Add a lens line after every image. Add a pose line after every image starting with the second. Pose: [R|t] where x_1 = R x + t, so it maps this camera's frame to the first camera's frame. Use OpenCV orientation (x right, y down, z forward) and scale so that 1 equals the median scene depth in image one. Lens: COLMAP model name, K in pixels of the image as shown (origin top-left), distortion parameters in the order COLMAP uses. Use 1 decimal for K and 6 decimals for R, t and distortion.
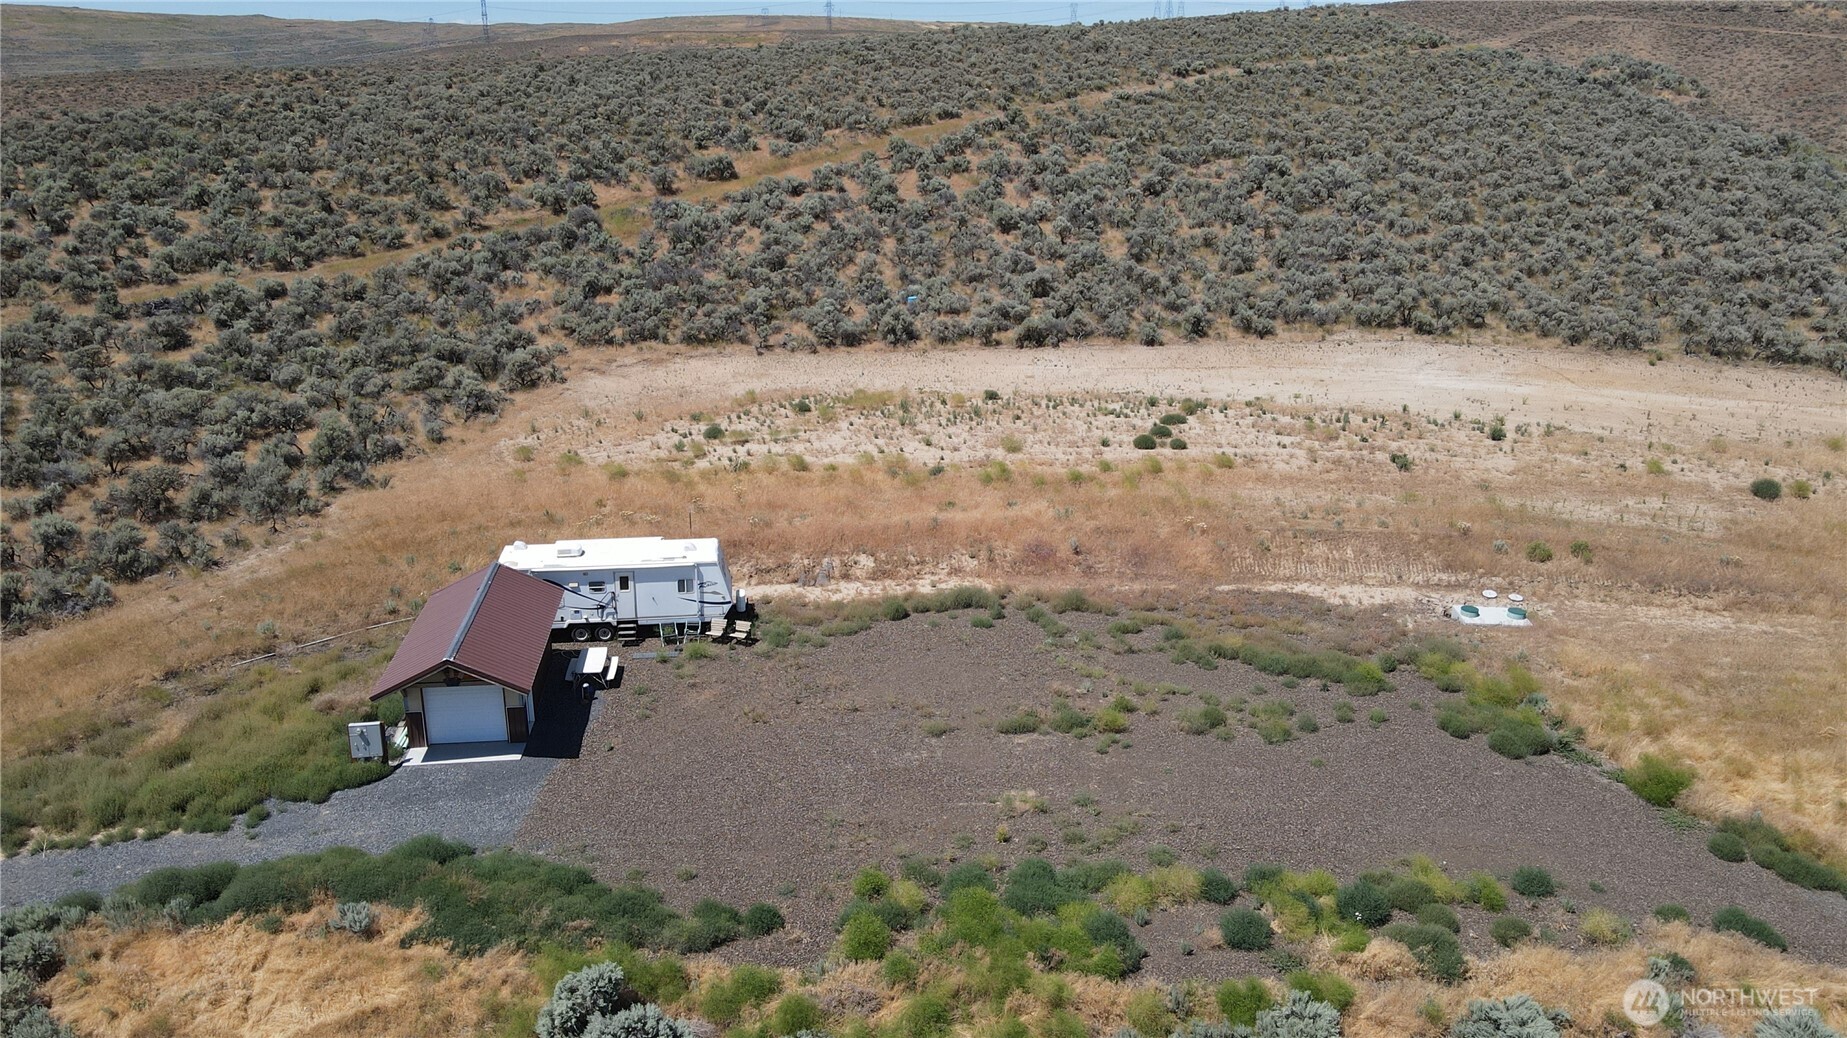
lens RADIAL K [[1359.5, 0, 920.9], [0, 1359.5, 508.4], [0, 0, 1]] dist [0.002490, 0.023141]
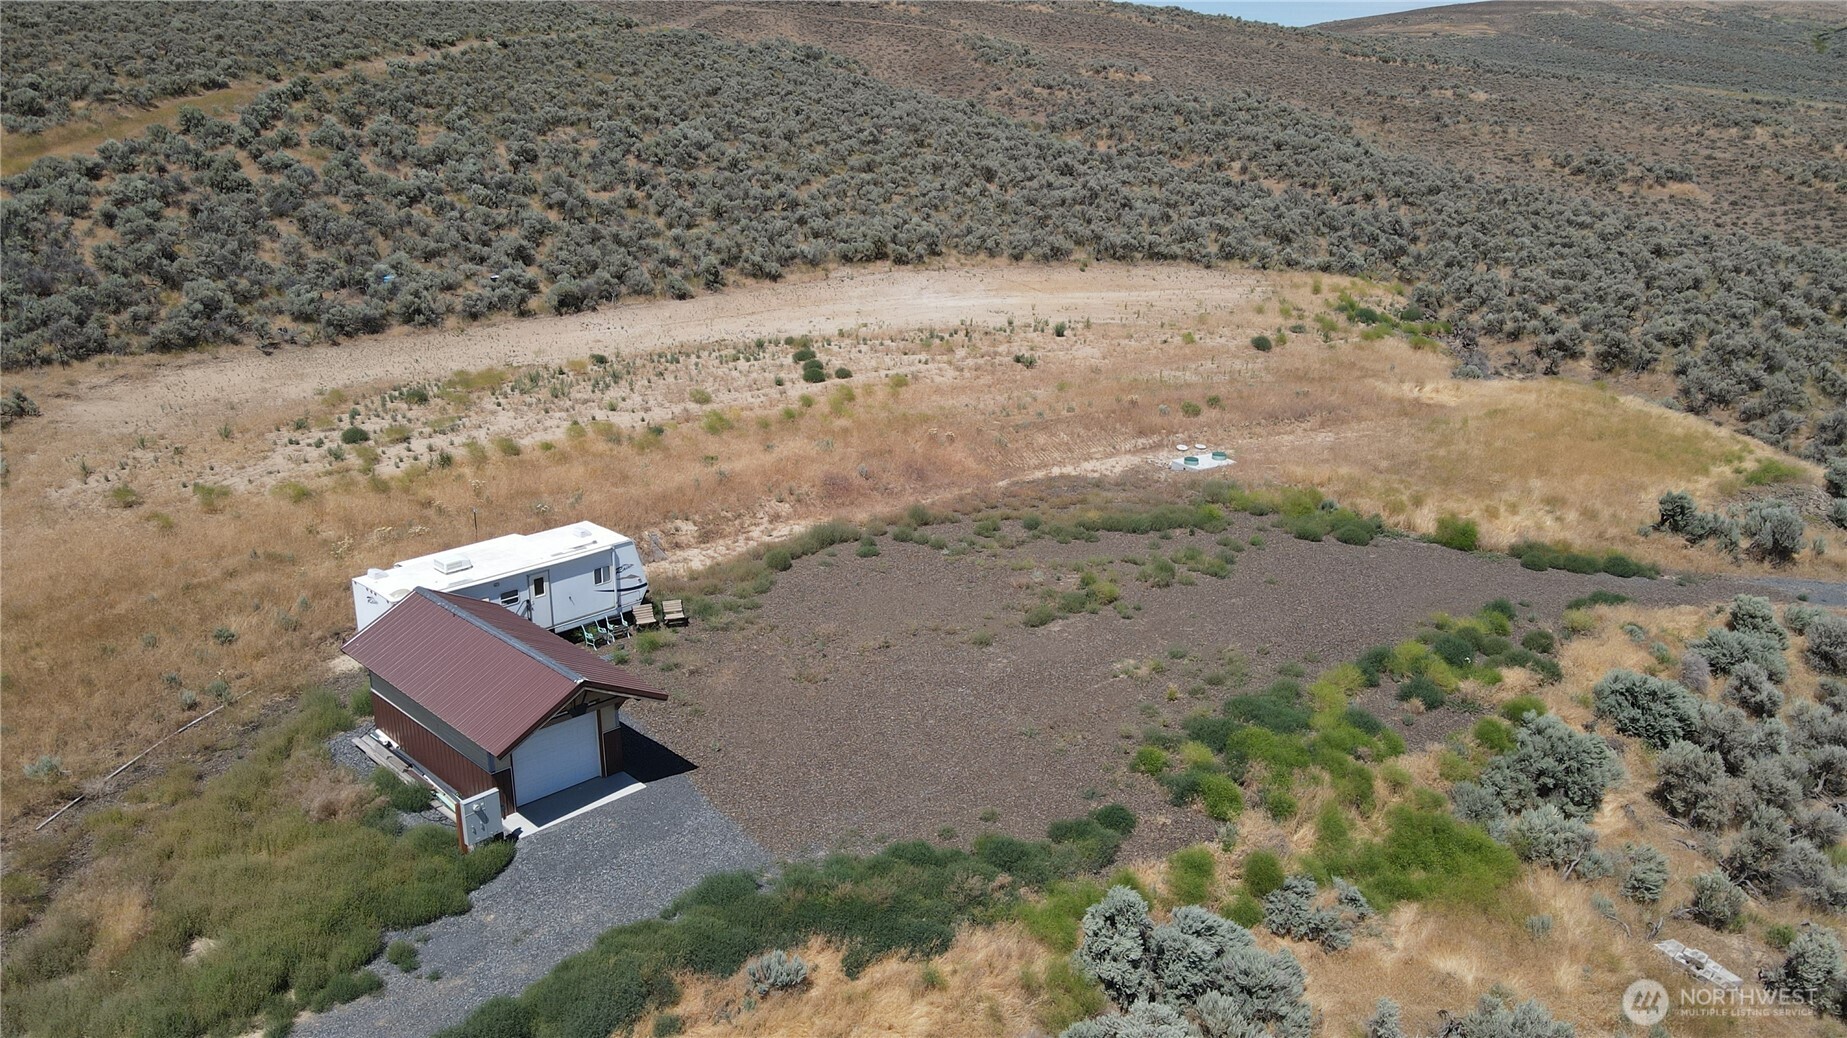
lens RADIAL K [[1359.5, 0, 920.9], [0, 1359.5, 525.4], [0, 0, 1]] dist [0.002490, 0.023141]
pose [[0.793126, -0.193159, 0.577617, -0.449557], [0.186846, 0.979813, 0.071098, 0.003283], [-0.579689, 0.051536, 0.813206, 0.175550]]
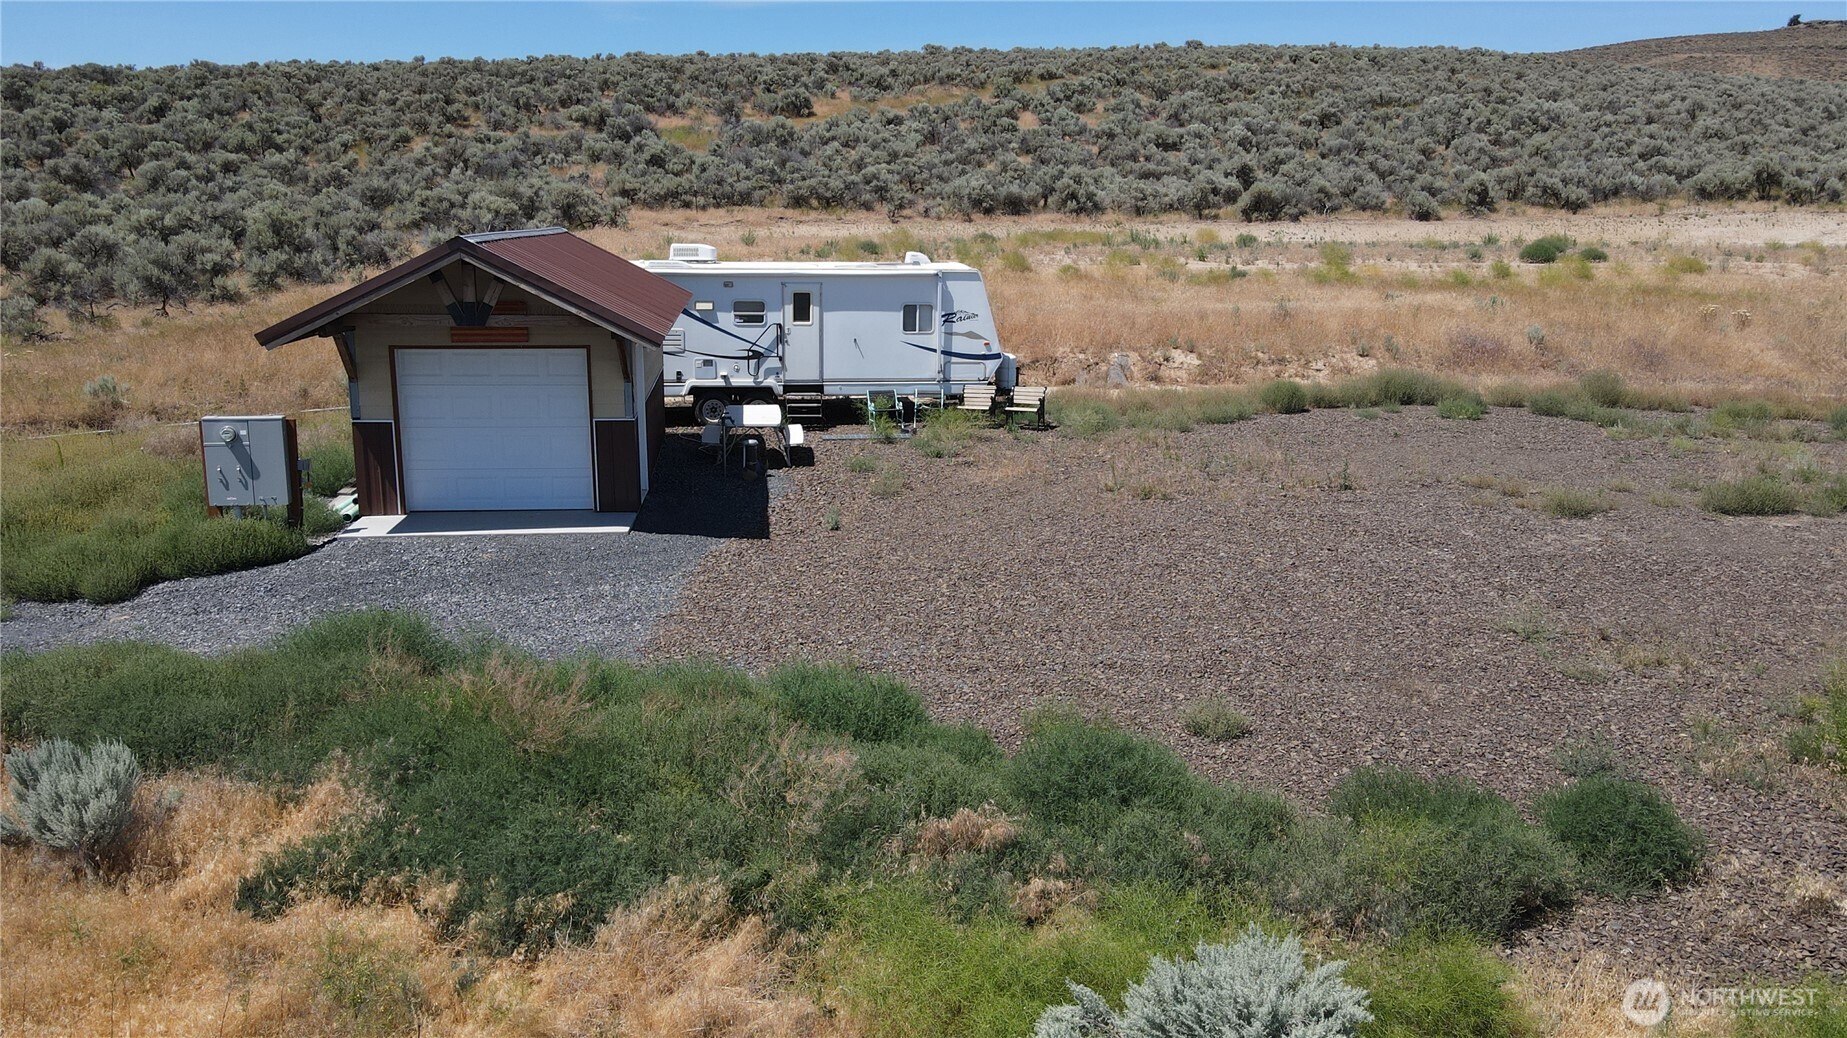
lens RADIAL K [[1359.5, 0, 921.3], [0, 1359.5, 506.0], [0, 0, 1]] dist [0.002490, 0.023141]
pose [[0.999994, 0.002738, -0.002040, -0.153395], [-0.002922, 0.995369, -0.096081, 0.160536], [0.001767, 0.096086, 0.995371, 0.442358]]
